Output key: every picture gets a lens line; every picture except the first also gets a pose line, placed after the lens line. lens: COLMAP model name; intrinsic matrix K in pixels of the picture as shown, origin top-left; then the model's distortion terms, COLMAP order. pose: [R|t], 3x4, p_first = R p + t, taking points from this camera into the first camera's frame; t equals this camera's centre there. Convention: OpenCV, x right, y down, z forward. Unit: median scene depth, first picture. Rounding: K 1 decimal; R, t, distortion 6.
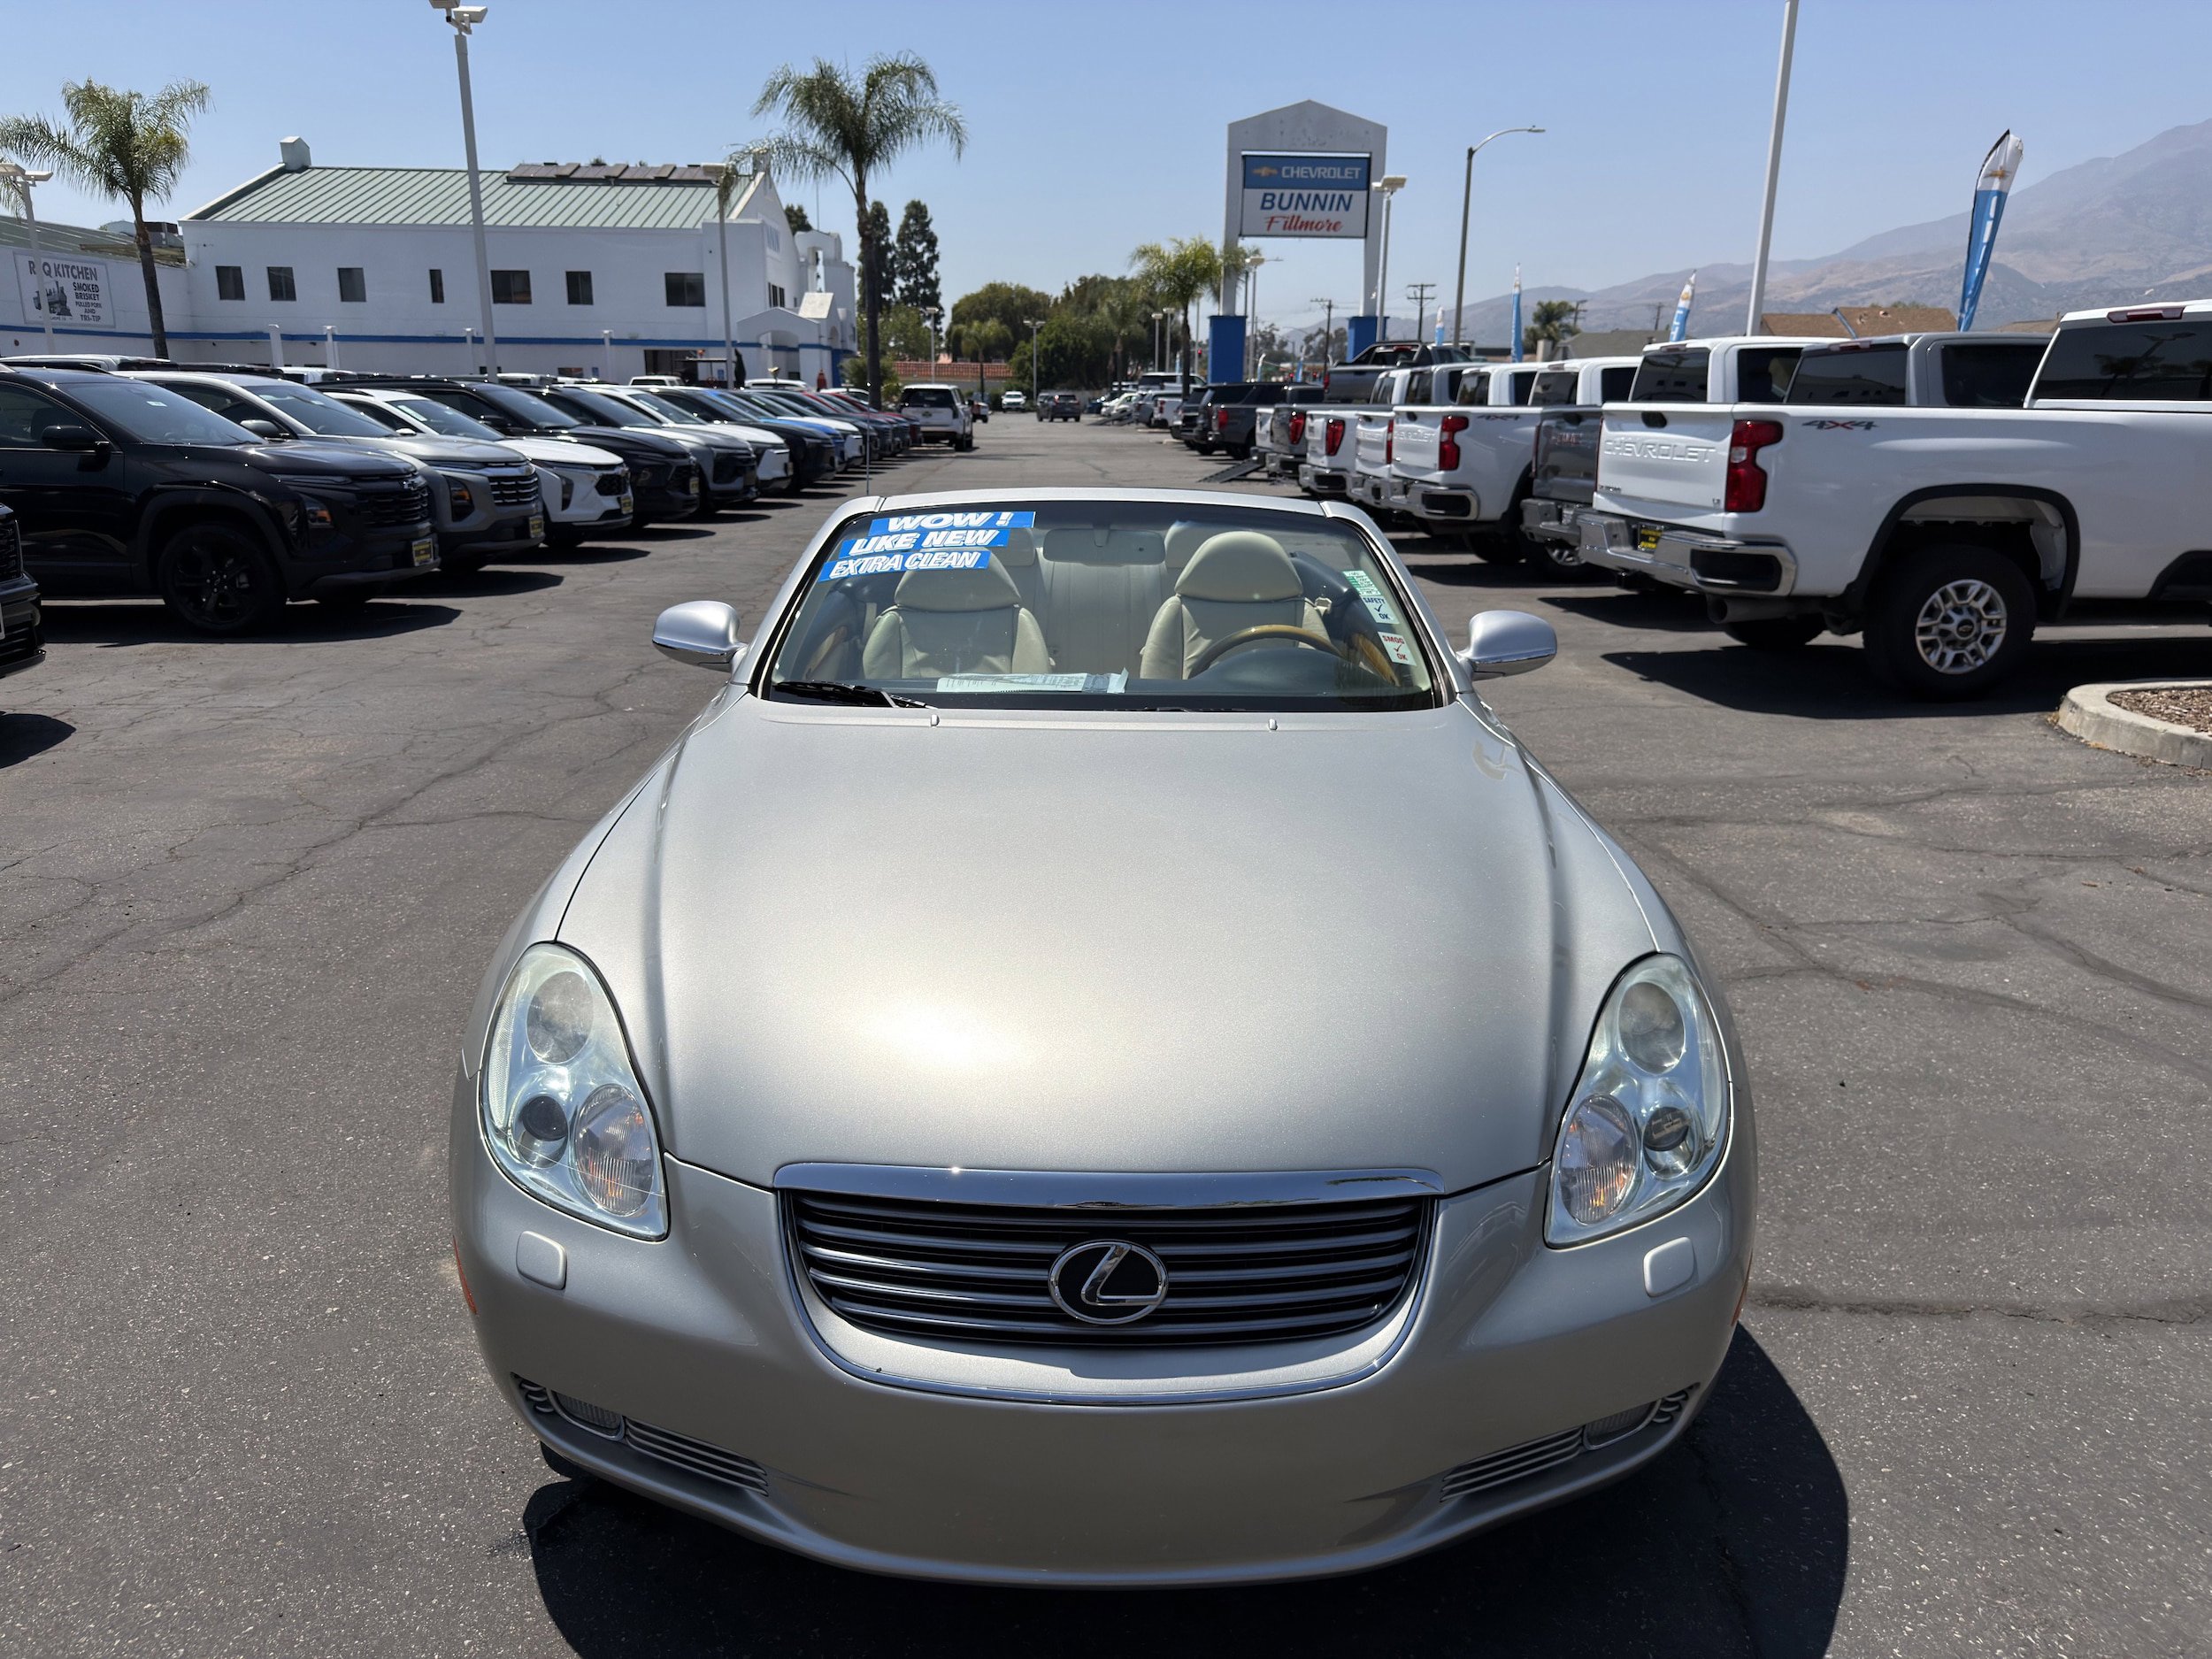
lens RADIAL K [[1584.6, 0, 1094.0], [0, 1584.6, 816.2], [0, 0, 1]] dist [0.011110, -0.016991]
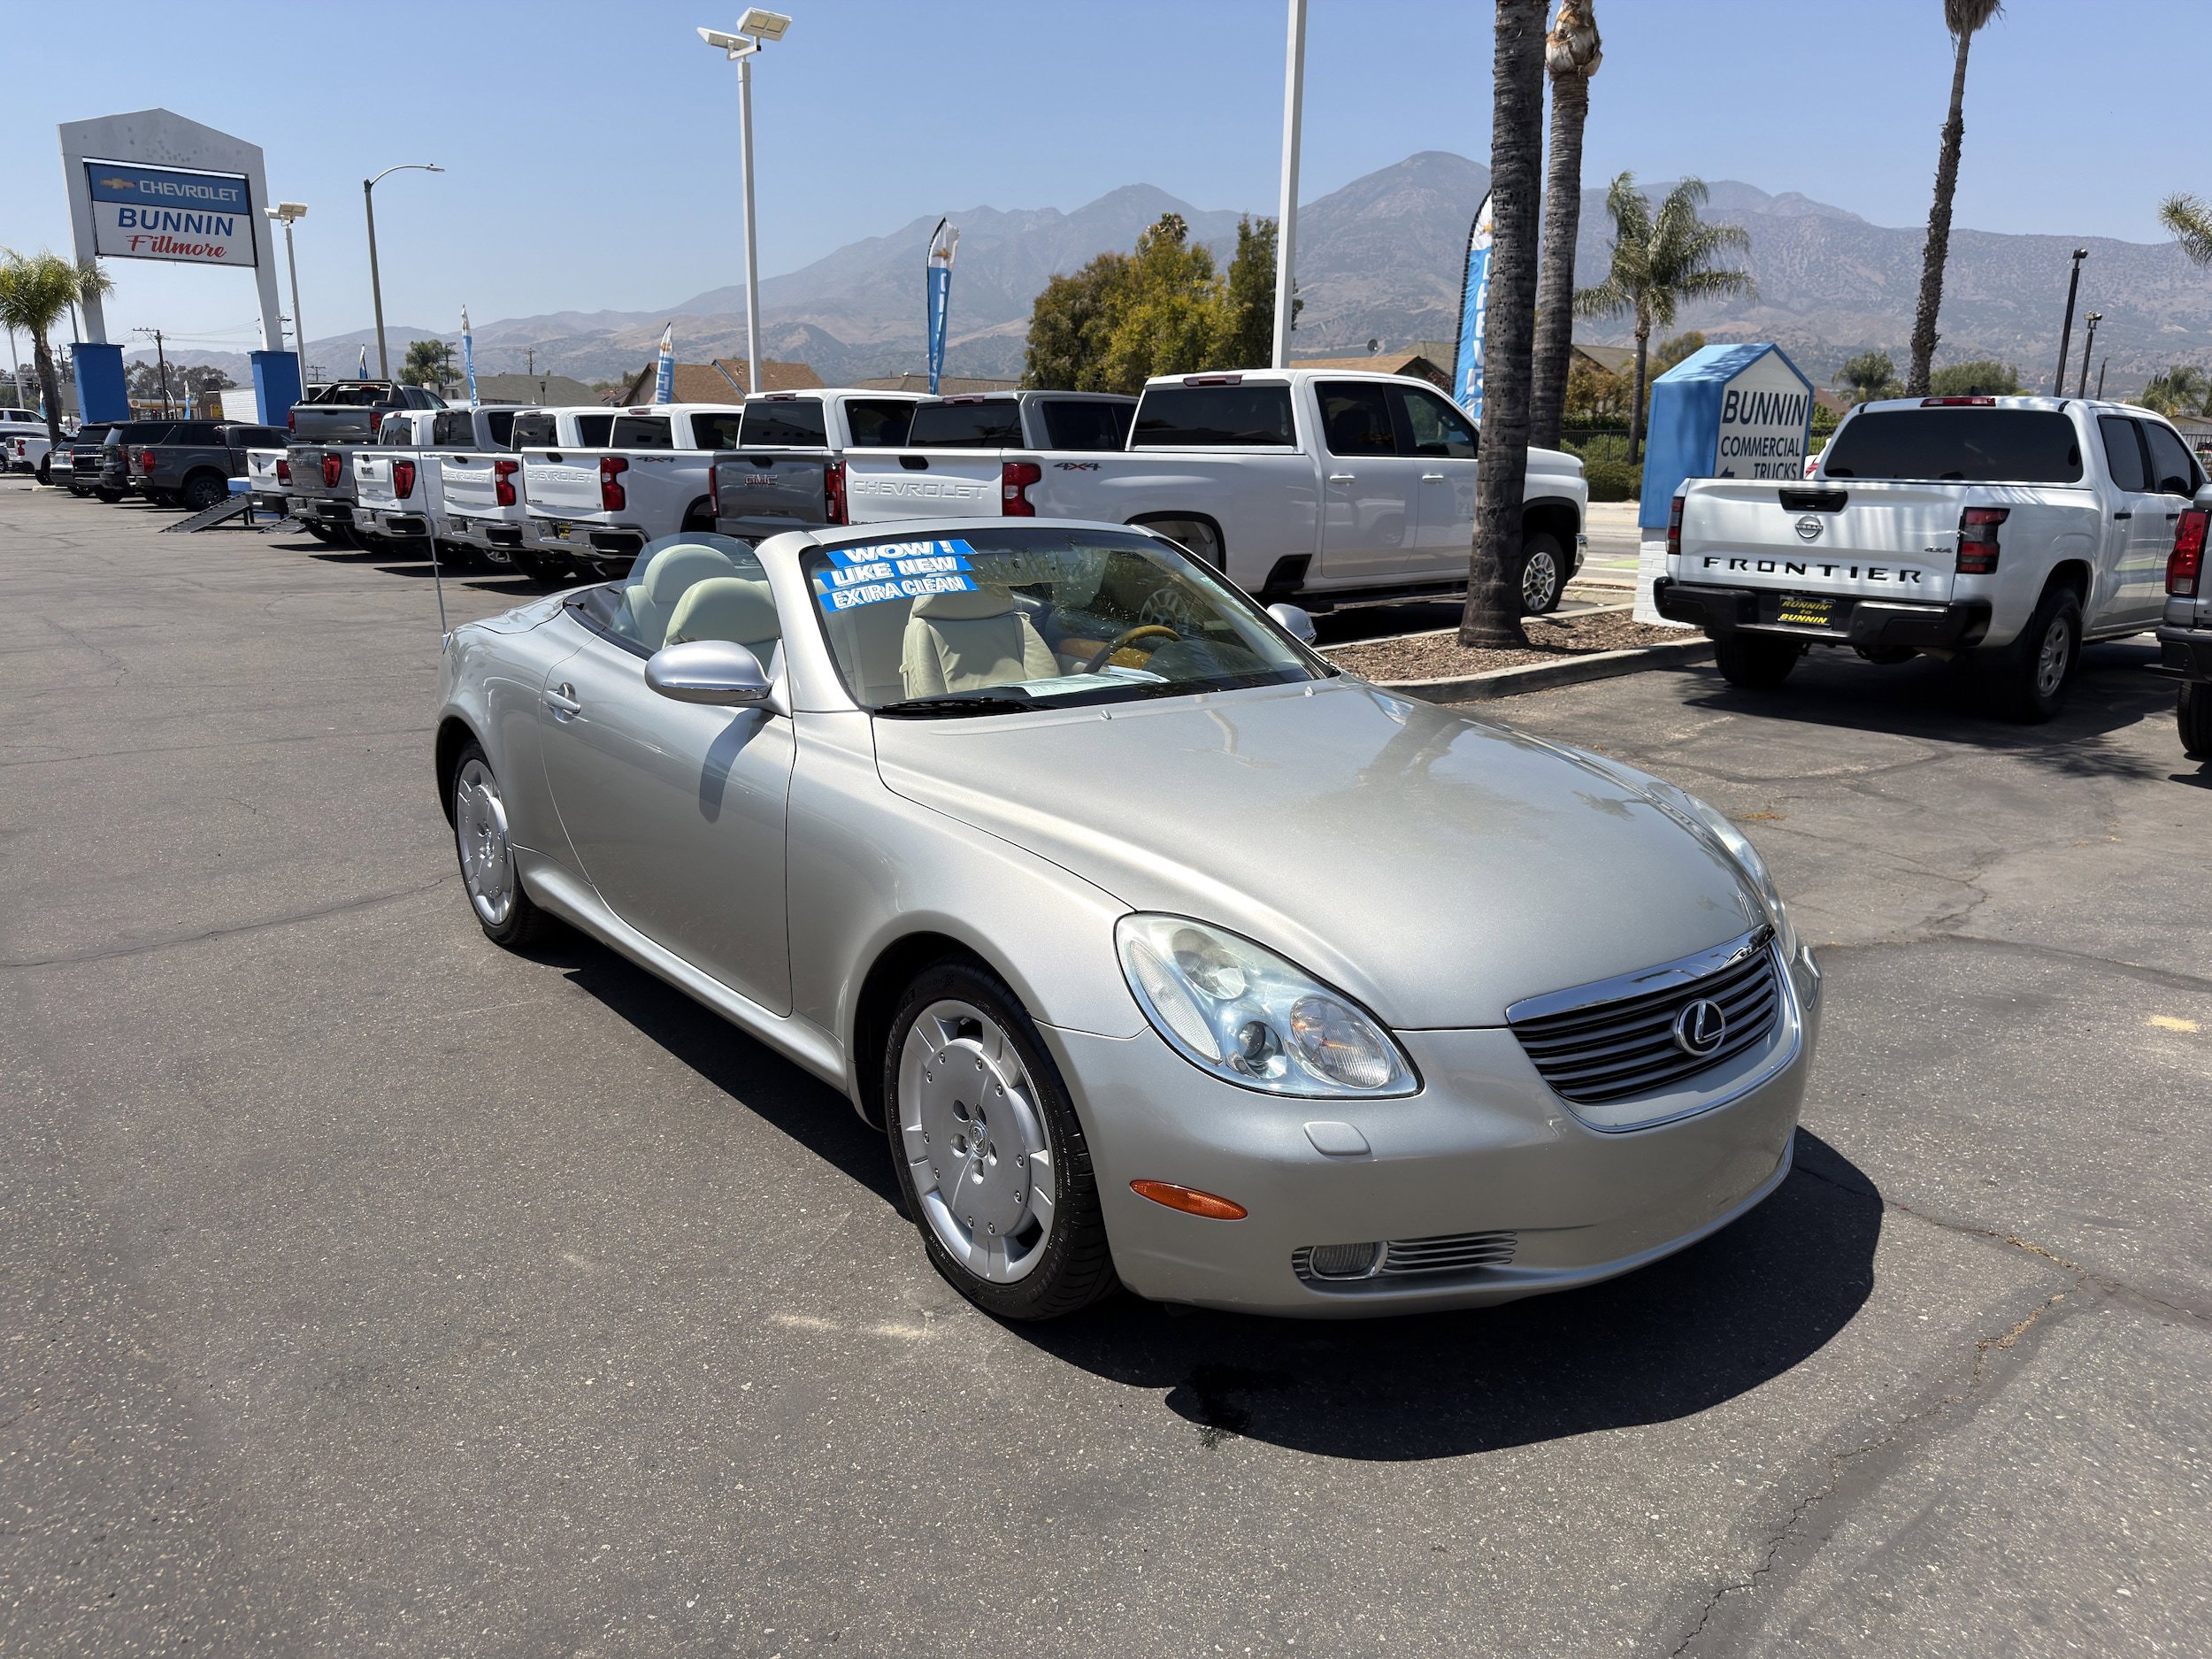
lens RADIAL K [[1606.2, 0, 1050.1], [0, 1606.2, 828.8], [0, 0, 1]] dist [0.031353, -0.052987]
pose [[0.801086, -0.136184, 0.582851, -0.309088], [0.149223, 0.988465, 0.025861, -0.004769], [-0.579650, 0.066257, 0.812167, 0.021892]]
